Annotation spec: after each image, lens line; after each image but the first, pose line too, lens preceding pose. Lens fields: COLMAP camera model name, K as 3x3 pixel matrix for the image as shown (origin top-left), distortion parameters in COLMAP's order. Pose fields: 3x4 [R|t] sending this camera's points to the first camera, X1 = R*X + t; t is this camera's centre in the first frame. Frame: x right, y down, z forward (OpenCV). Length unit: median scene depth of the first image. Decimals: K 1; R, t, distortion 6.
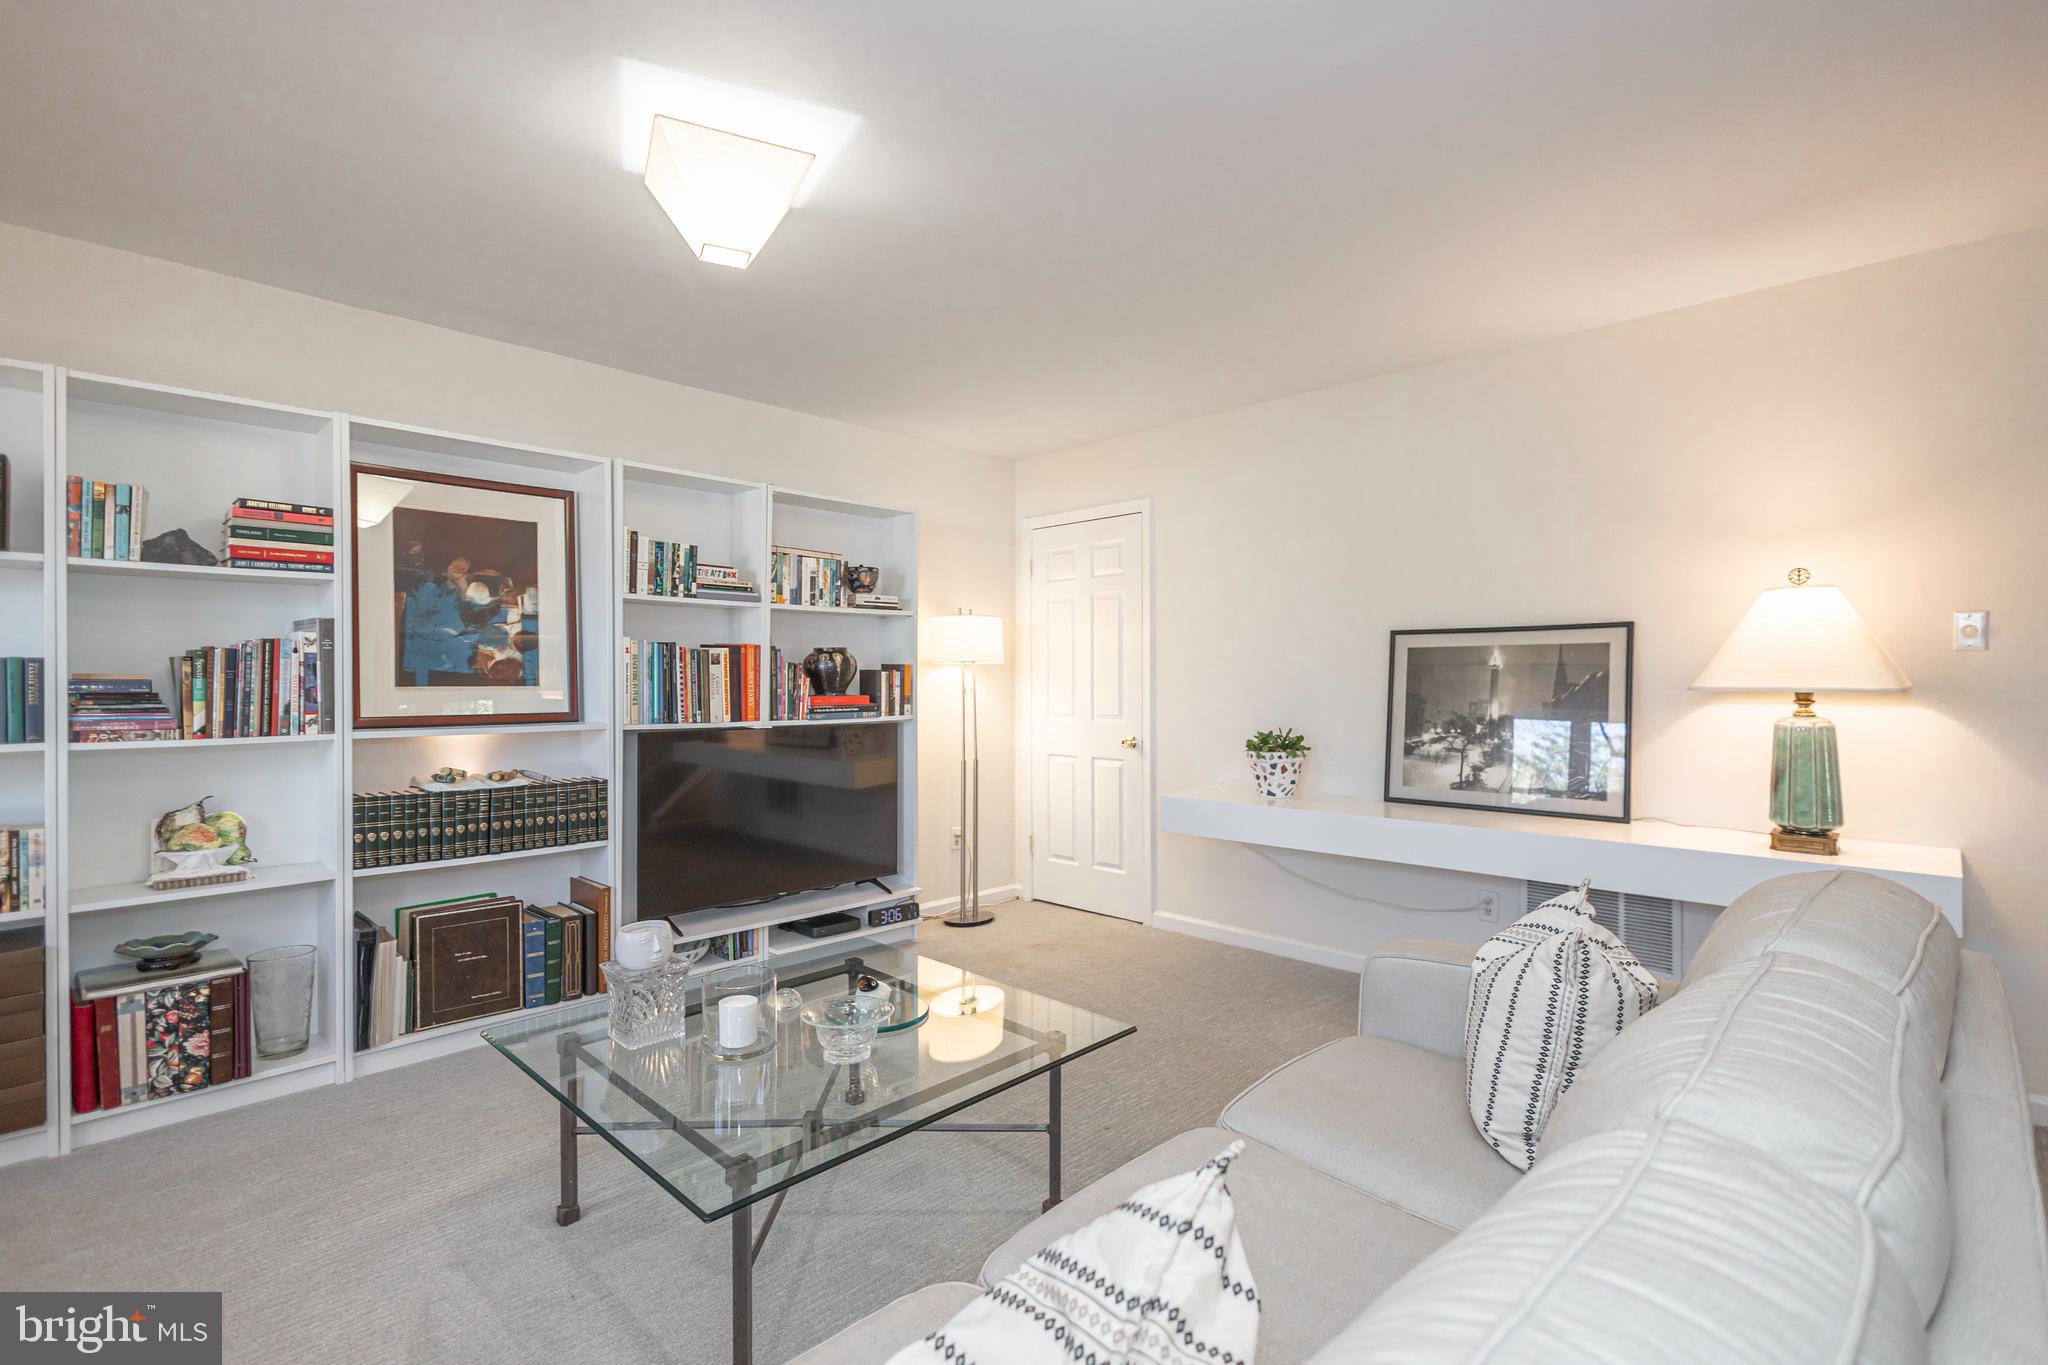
lens RADIAL K [[944.1, 0, 1024.8], [0, 944.1, 686.9], [0, 0, 1]] dist [-0.001652, -0.000292]
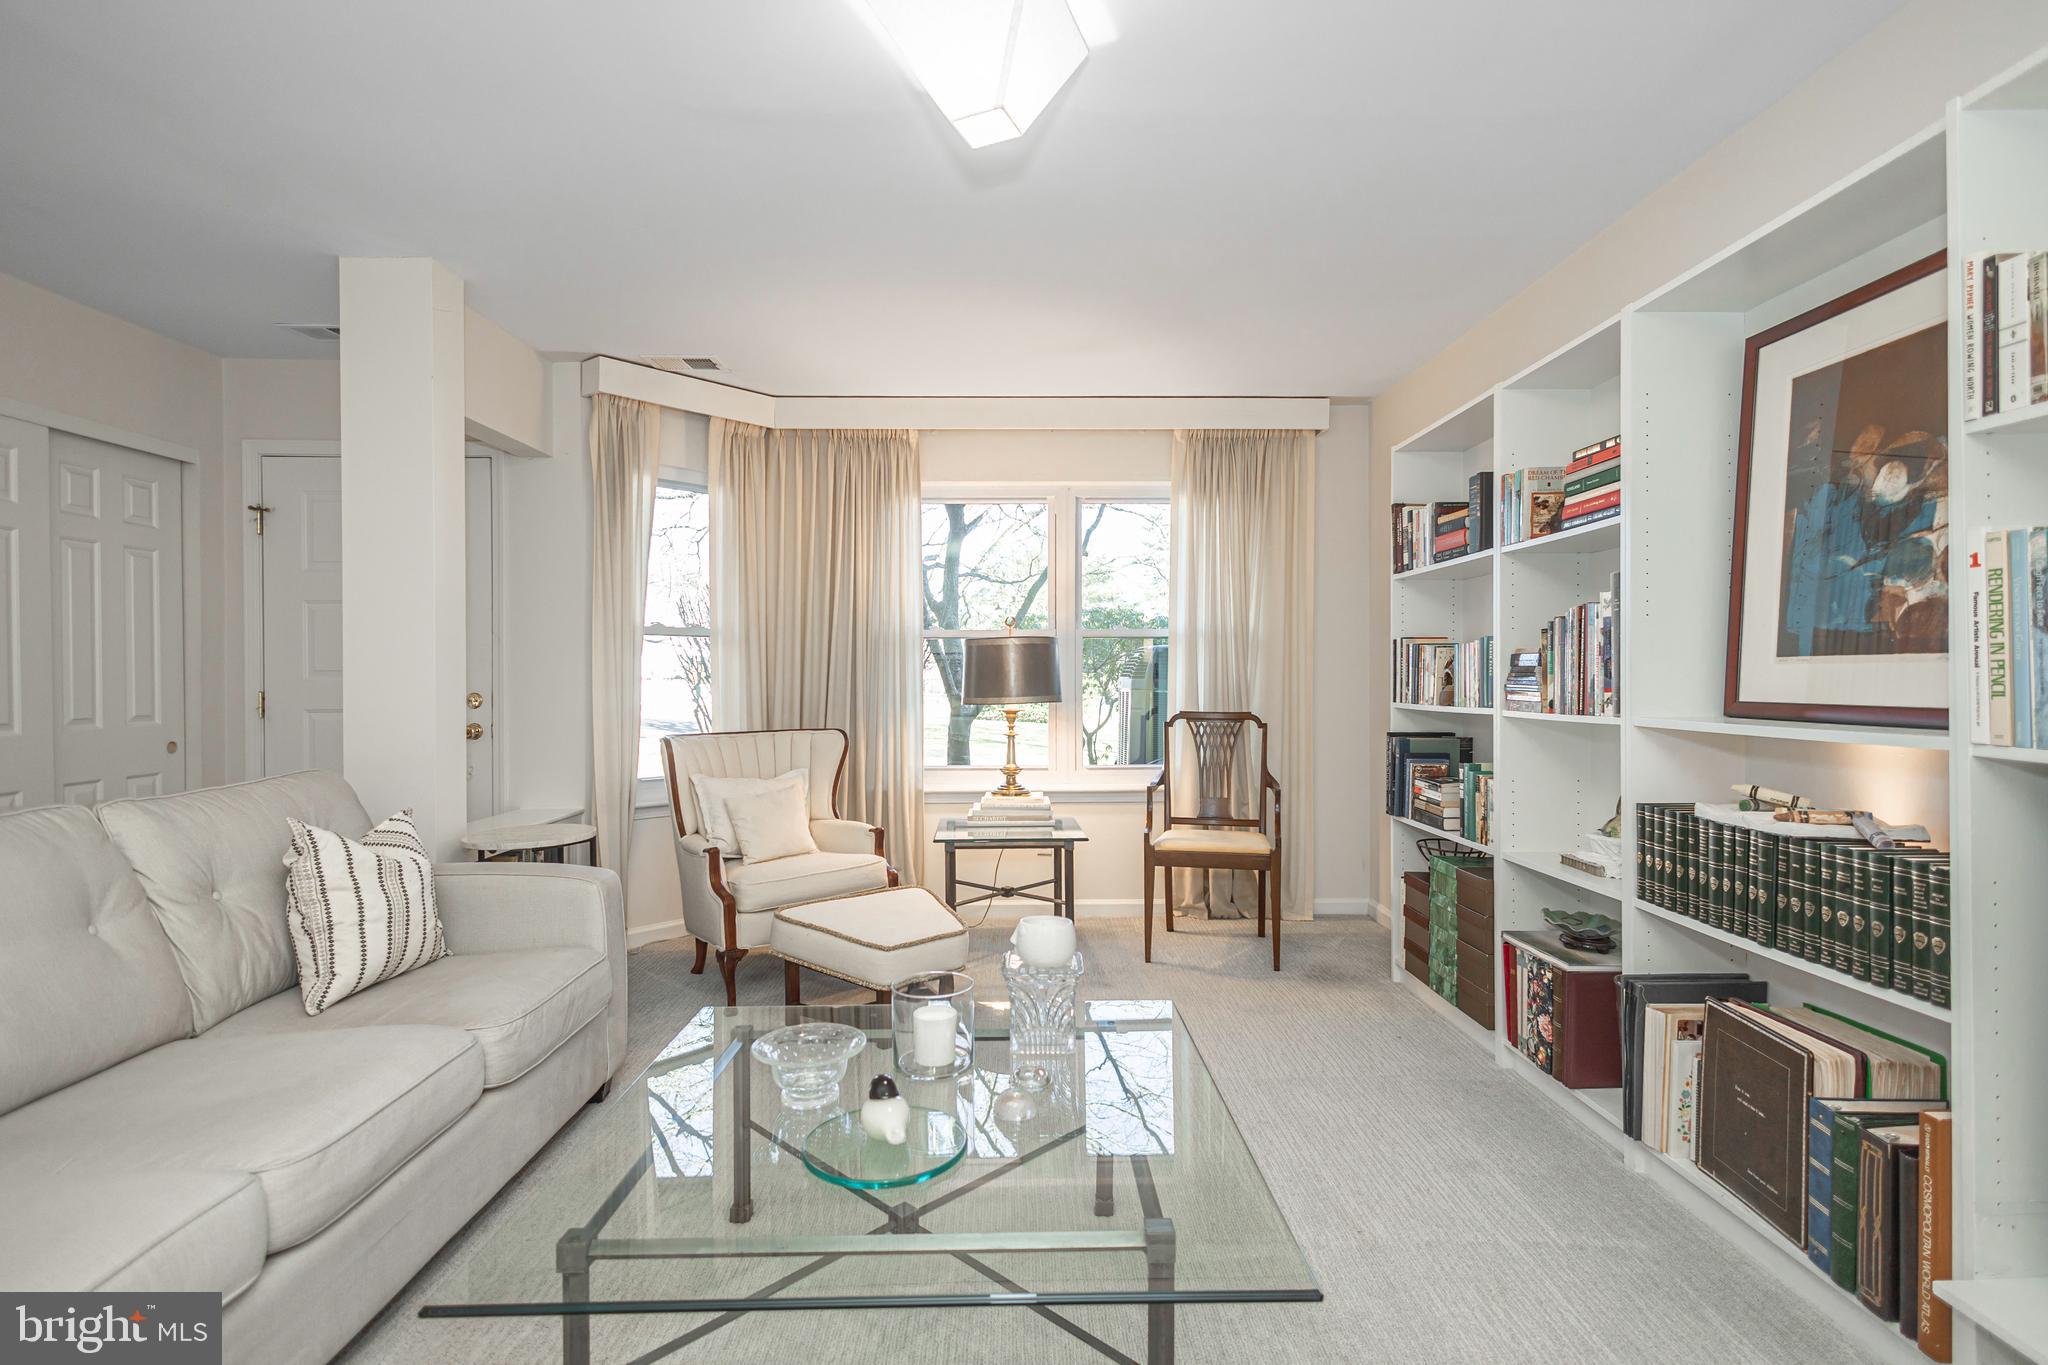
lens RADIAL K [[944.1, 0, 1020.7], [0, 944.1, 681.7], [0, 0, 1]] dist [-0.001652, -0.000292]
pose [[-0.698920, 0.007587, -0.715160, 0.168030], [-0.000616, 0.999937, 0.011210, 0.009935], [0.715200, 0.008276, -0.698871, 1.083214]]
